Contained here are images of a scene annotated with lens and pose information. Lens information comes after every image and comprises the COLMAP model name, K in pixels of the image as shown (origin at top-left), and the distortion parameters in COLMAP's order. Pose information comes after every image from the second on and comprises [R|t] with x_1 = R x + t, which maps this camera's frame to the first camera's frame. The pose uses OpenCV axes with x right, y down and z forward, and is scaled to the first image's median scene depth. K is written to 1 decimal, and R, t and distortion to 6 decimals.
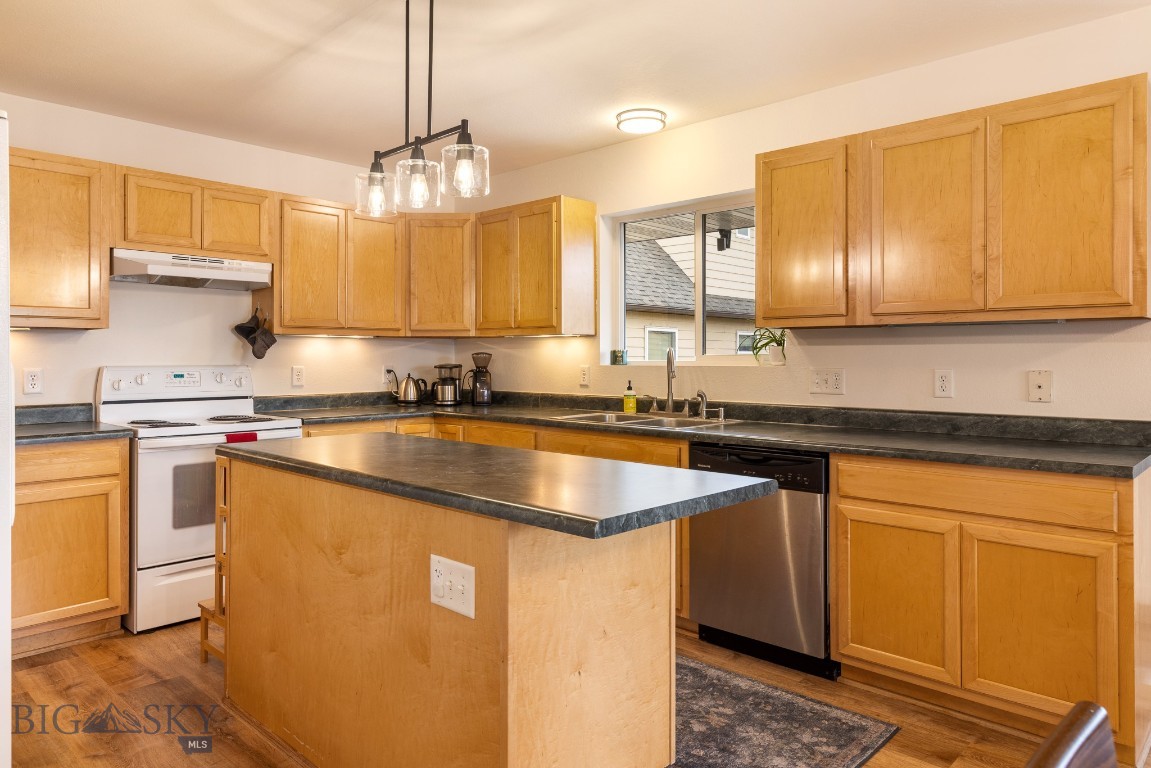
lens RADIAL K [[754.0, 0, 576.3], [0, 754.0, 355.6], [0, 0, 1]] dist [0.004796, 0.001761]
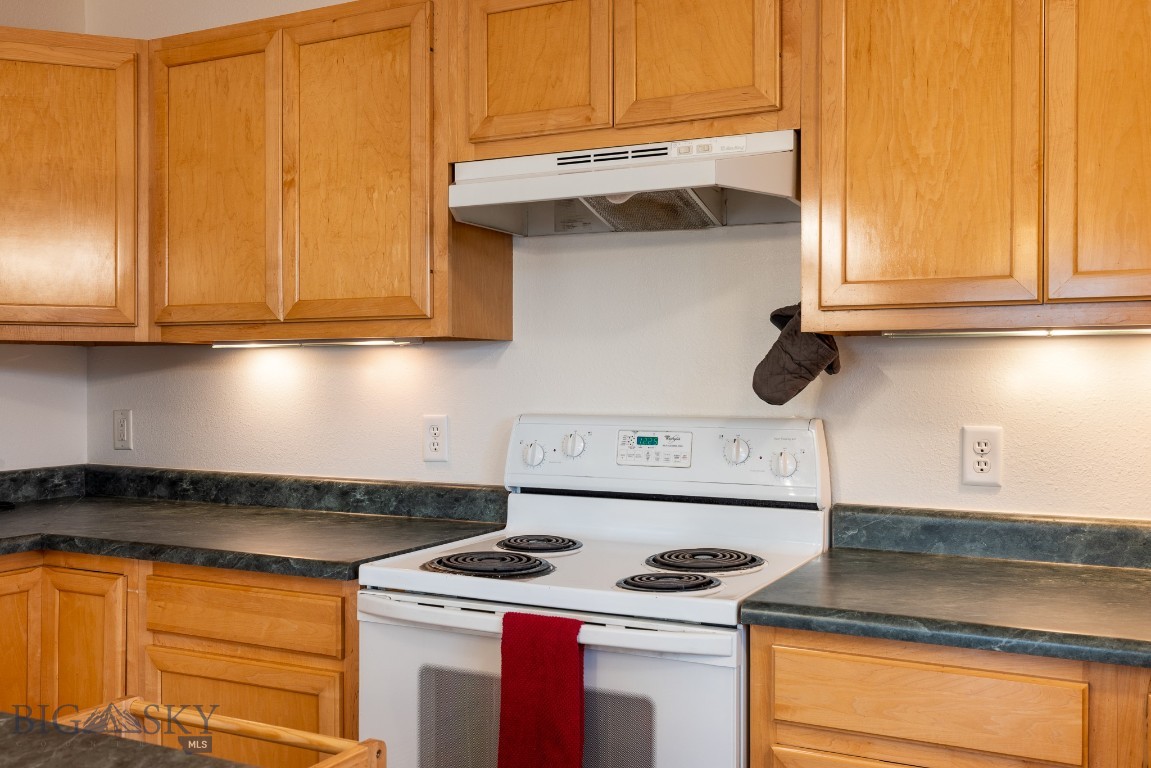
lens RADIAL K [[1085.6, 0, 575.5], [0, 1085.6, 384.0], [0, 0, 1]] dist [0.008011, 0.000875]
pose [[0.284217, 0.007962, -0.958727, 0.045370], [0.002522, 0.999956, 0.009052, -0.010115], [0.958757, -0.004991, 0.284185, 0.754267]]
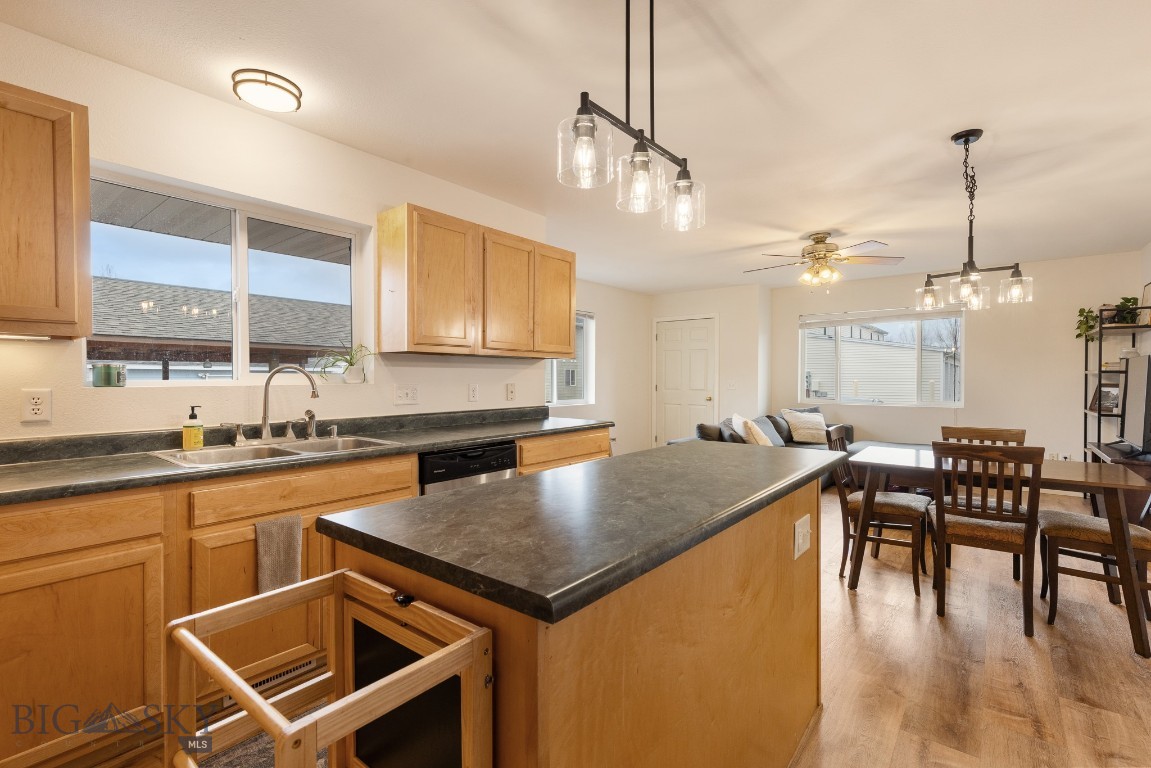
lens RADIAL K [[522.8, 0, 575.5], [0, 522.8, 384.0], [0, 0, 1]] dist [0.008481, -0.000223]
pose [[-0.077833, -0.012505, 0.996888, -0.484417], [-0.003787, 0.999918, 0.012248, 0.002781], [-0.996959, -0.002822, -0.077874, 0.653358]]
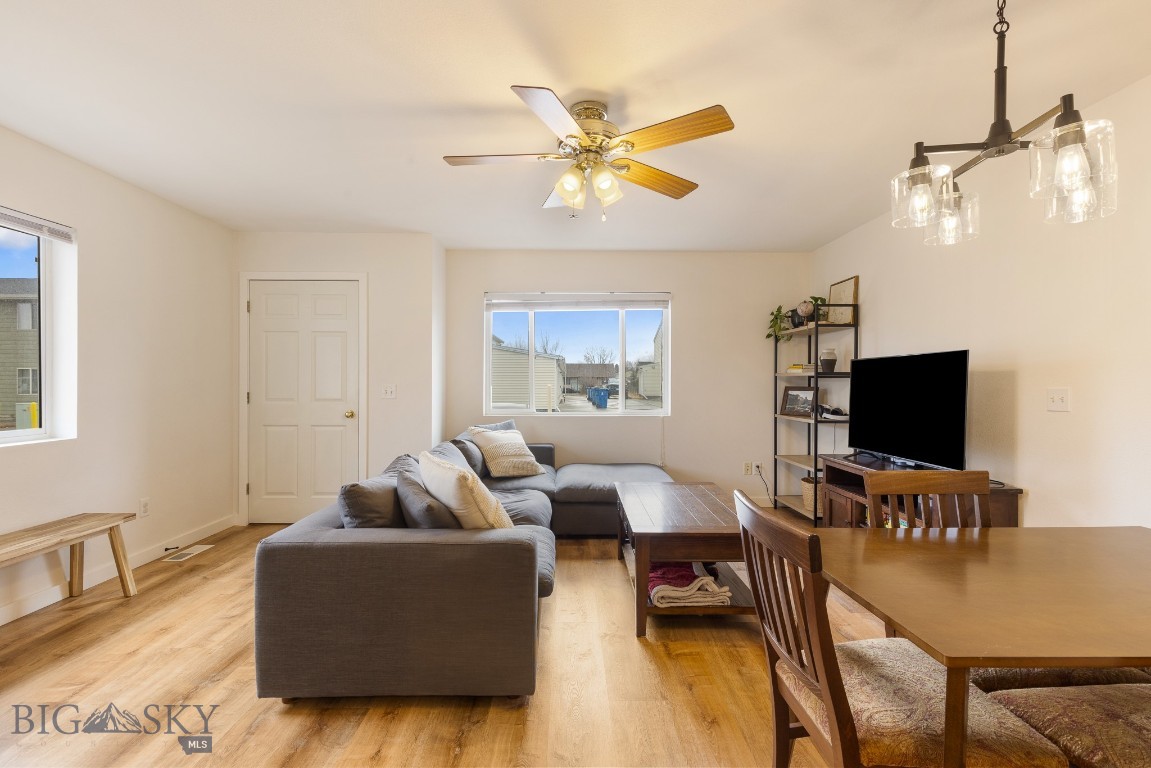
lens RADIAL K [[515.1, 0, 575.5], [0, 515.1, 384.0], [0, 0, 1]] dist [0.007147, -0.000750]
pose [[-0.696860, -0.003637, 0.717198, 0.163739], [-0.004529, 0.999990, 0.000670, 0.007757], [-0.717192, -0.002781, -0.696870, 0.470838]]
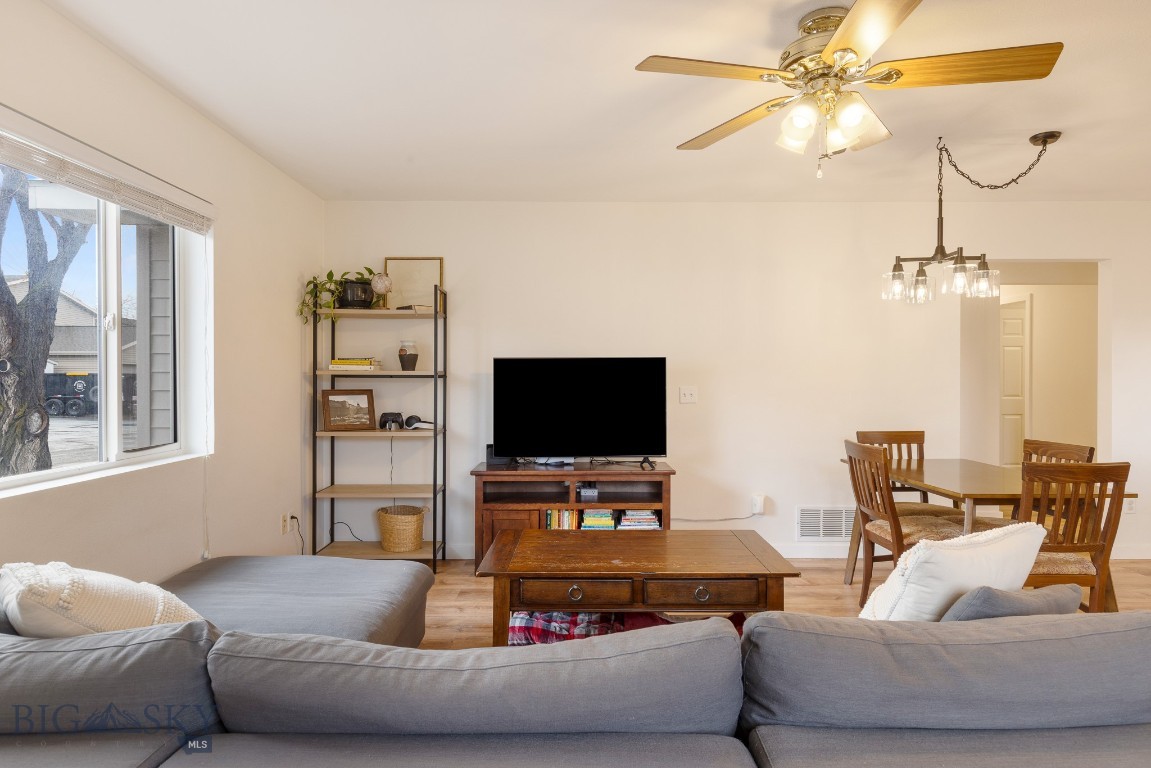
lens RADIAL K [[646.1, 0, 575.5], [0, 646.1, 384.0], [0, 0, 1]] dist [0.007620, -0.000001]
pose [[-0.725854, 0.005170, -0.687830, 1.077154], [0.002246, 0.999984, 0.005146, -0.000809], [0.687845, 0.002190, -0.725854, 0.307661]]
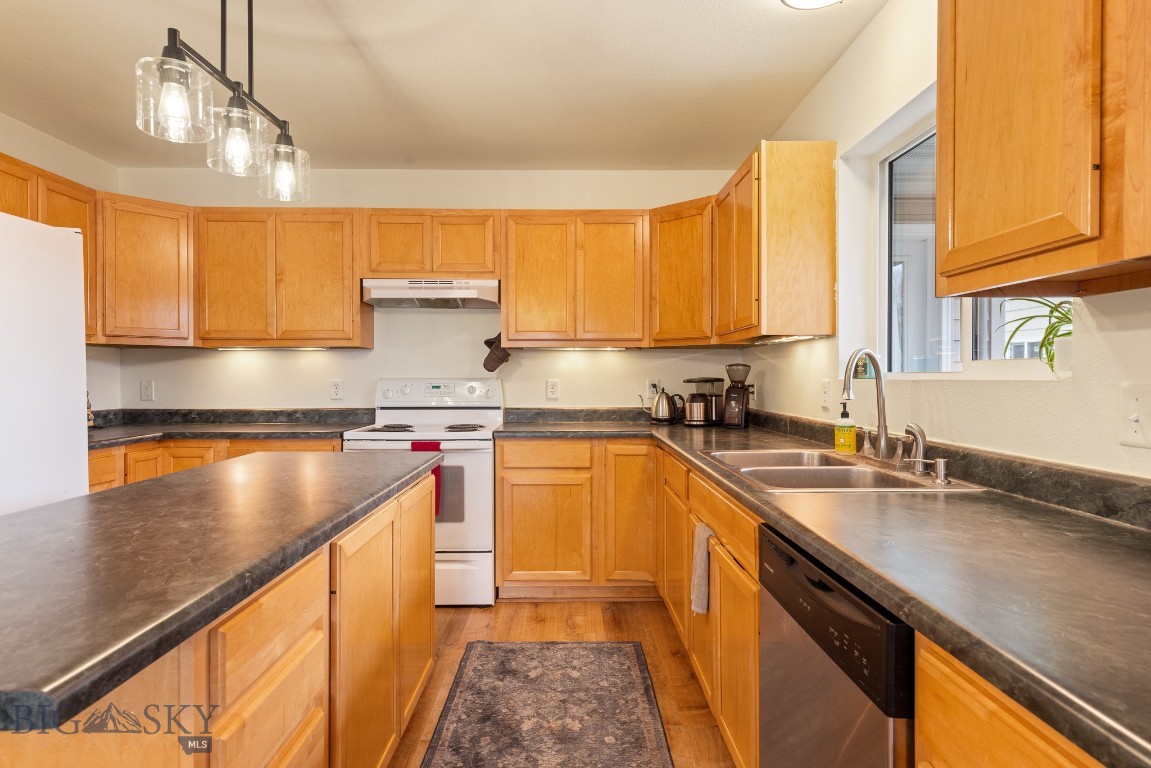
lens RADIAL K [[646.1, 0, 575.5], [0, 646.1, 384.0], [0, 0, 1]] dist [0.007620, -0.000001]
pose [[0.699277, 0.007827, -0.714808, 0.301850], [0.003143, 0.999897, 0.014023, 0.008912], [0.714844, -0.012053, 0.699181, 0.449770]]
